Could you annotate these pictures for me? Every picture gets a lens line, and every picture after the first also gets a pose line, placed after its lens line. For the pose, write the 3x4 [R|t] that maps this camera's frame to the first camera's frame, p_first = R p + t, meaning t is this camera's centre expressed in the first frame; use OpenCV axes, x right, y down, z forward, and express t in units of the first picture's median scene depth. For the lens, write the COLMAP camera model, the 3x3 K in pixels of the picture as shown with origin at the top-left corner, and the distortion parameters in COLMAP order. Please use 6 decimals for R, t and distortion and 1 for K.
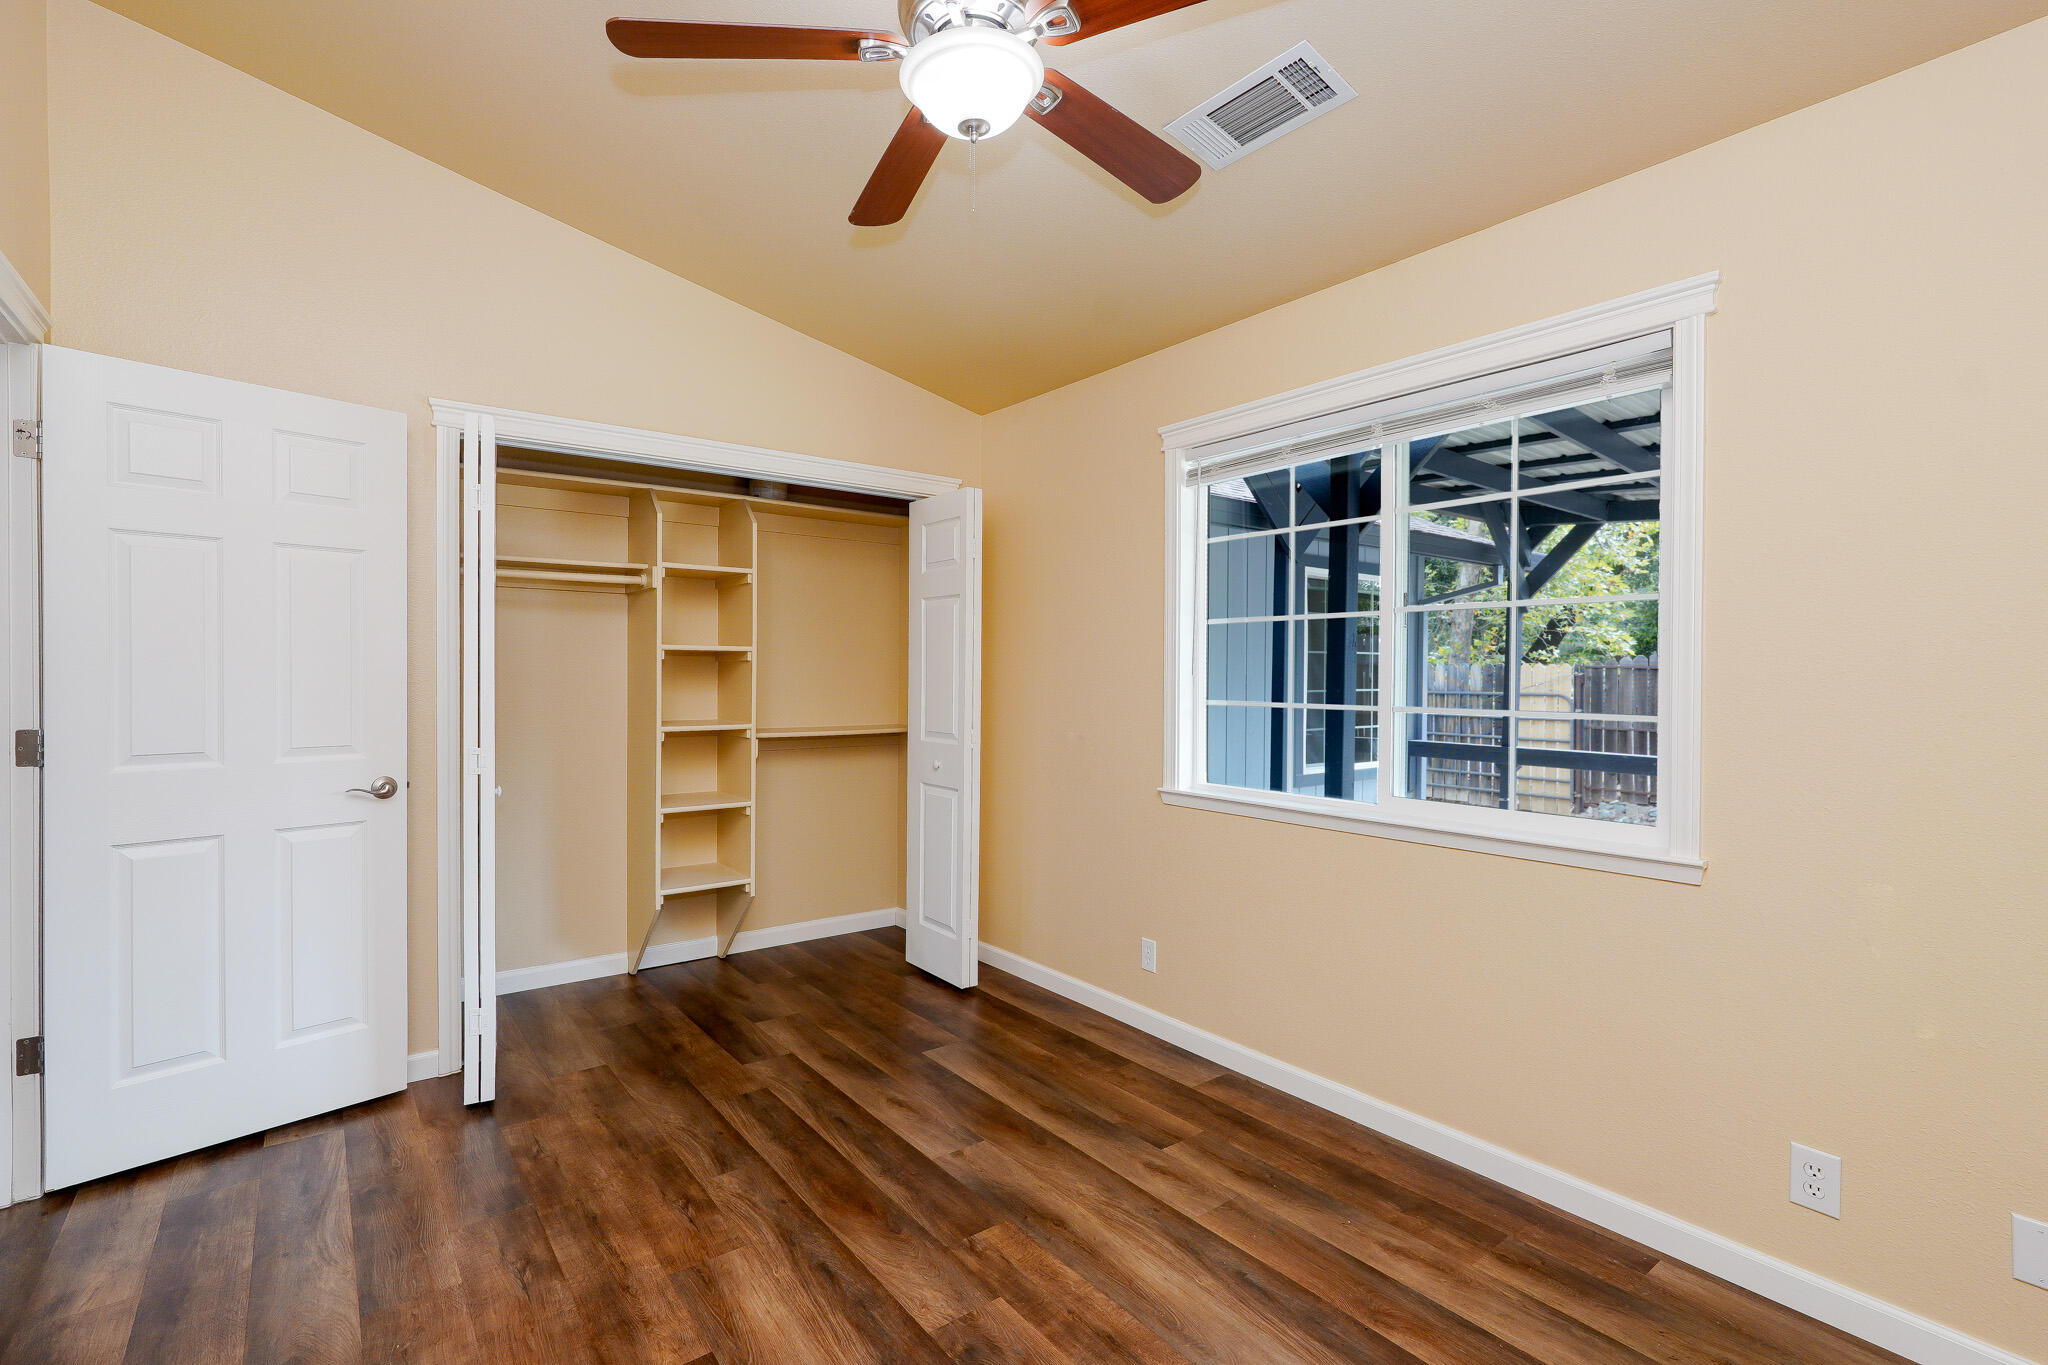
lens RADIAL K [[944.2, 0, 1014.9], [0, 944.2, 683.4], [0, 0, 1]] dist [-0.023345, 0.015277]
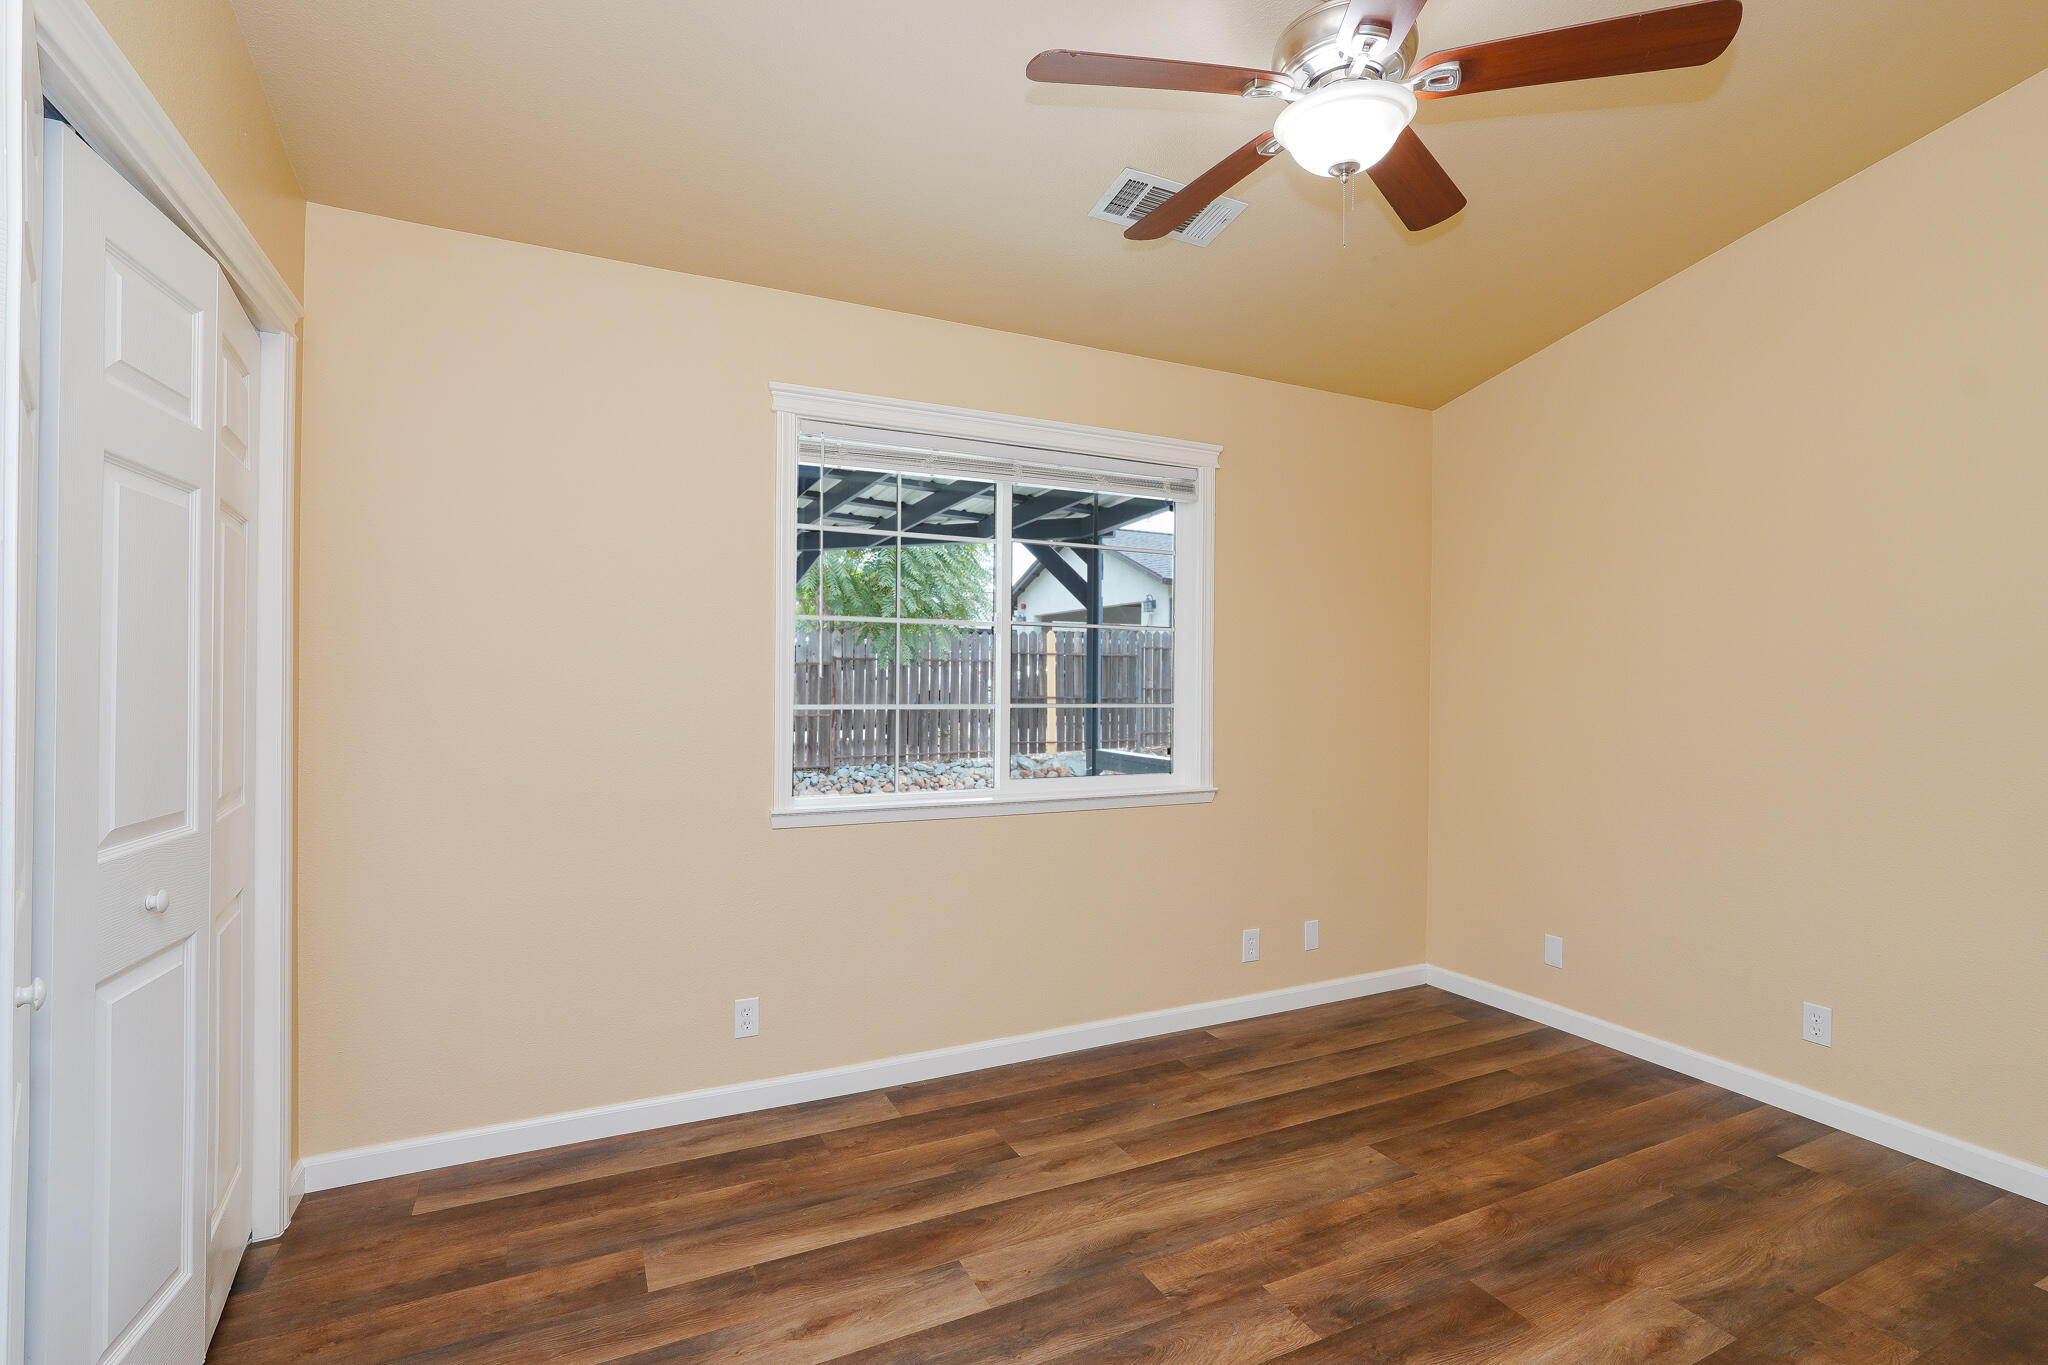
lens RADIAL K [[944.2, 0, 1014.9], [0, 944.2, 683.4], [0, 0, 1]] dist [-0.023345, 0.015277]
pose [[0.194729, -0.006131, 0.980838, -0.865948], [0.002742, 0.999980, 0.005706, -0.009547], [-0.980853, 0.001579, 0.194742, 0.861471]]
